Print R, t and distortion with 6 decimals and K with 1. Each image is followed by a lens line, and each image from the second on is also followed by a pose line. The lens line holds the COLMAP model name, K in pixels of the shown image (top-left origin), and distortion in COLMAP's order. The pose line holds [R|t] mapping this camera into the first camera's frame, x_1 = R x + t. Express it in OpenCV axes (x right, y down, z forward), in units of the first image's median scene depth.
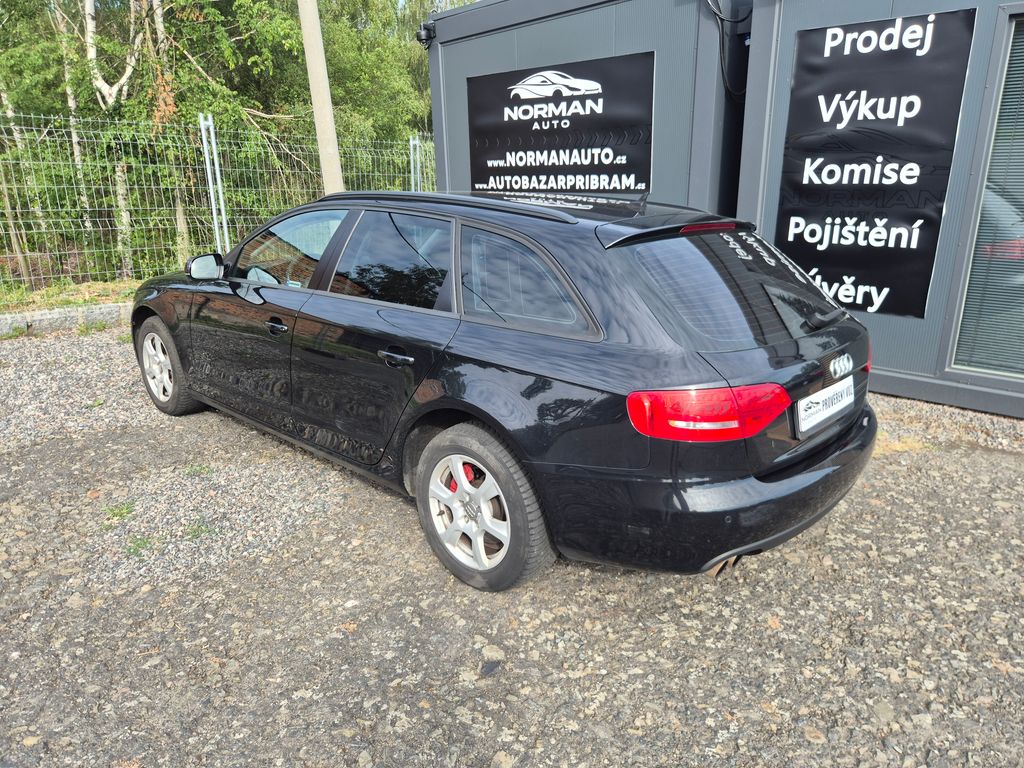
lens RADIAL K [[677.1, 0, 501.8], [0, 677.1, 391.0], [0, 0, 1]] dist [0.055872, -0.039643]
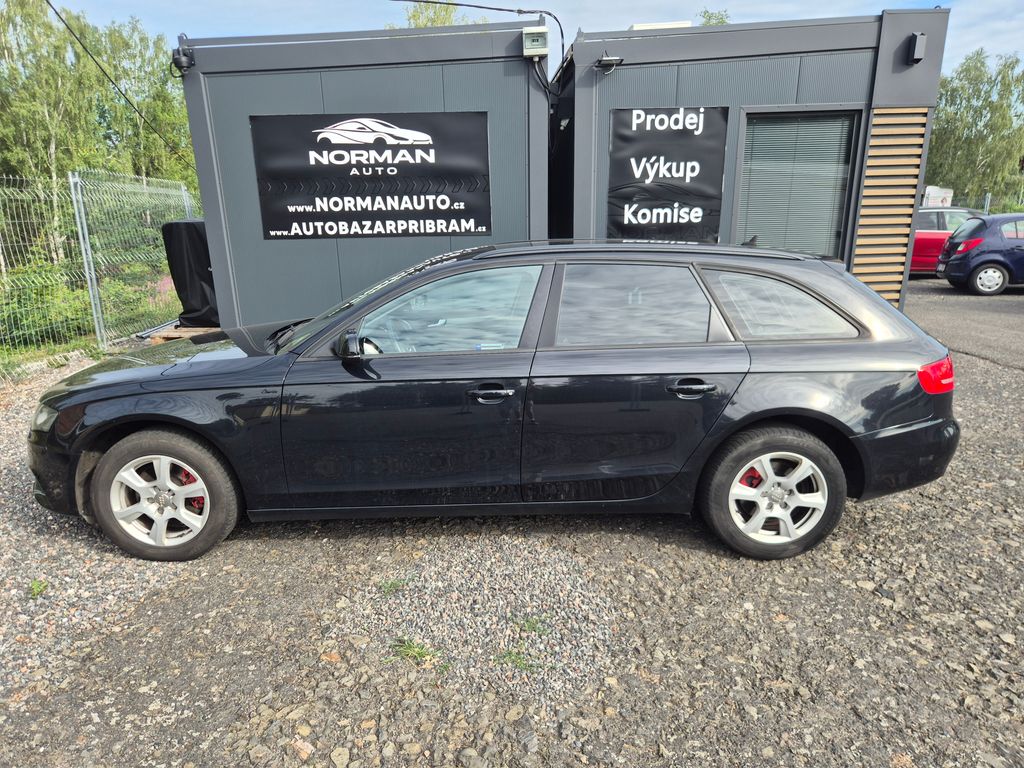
lens RADIAL K [[677.1, 0, 491.5], [0, 677.1, 399.7], [0, 0, 1]] dist [0.055872, -0.039643]
pose [[0.738991, -0.198898, 0.643687, -0.539274], [0.219684, 0.974347, 0.048861, -0.076589], [-0.636893, 0.105299, 0.763728, 0.165529]]
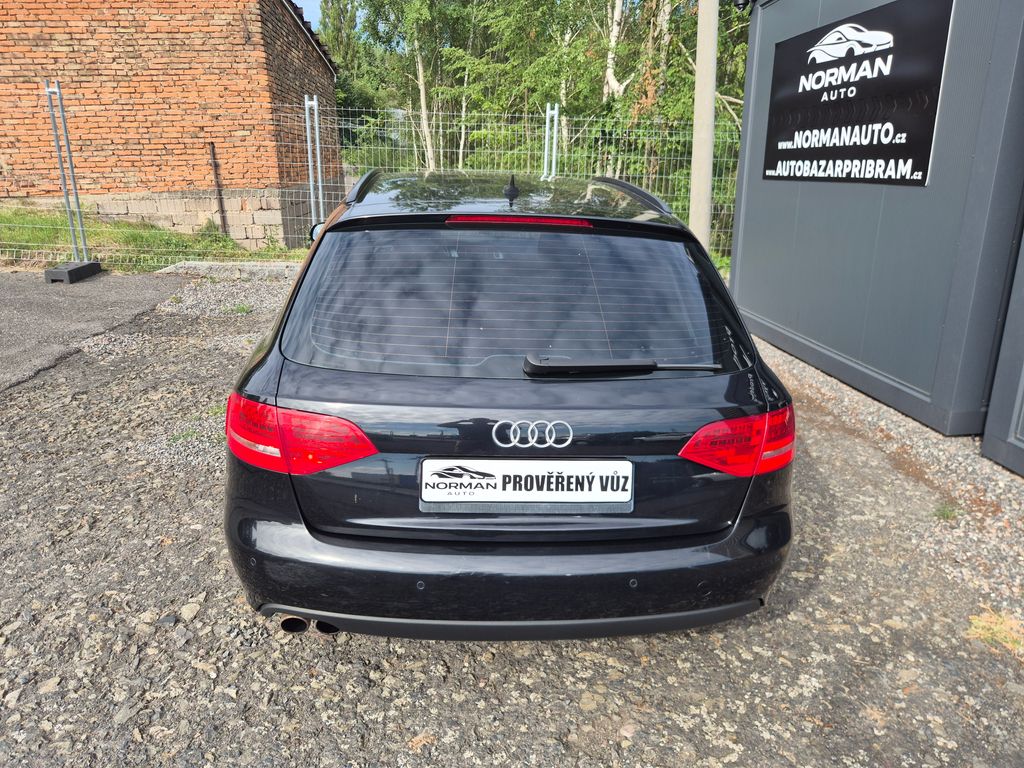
lens RADIAL K [[677.1, 0, 502.6], [0, 677.1, 383.5], [0, 0, 1]] dist [0.055872, -0.039643]
pose [[0.742483, 0.218780, -0.633130, 0.372480], [-0.216568, 0.972802, 0.082181, -0.055872], [0.633890, 0.076097, 0.769670, 0.193286]]
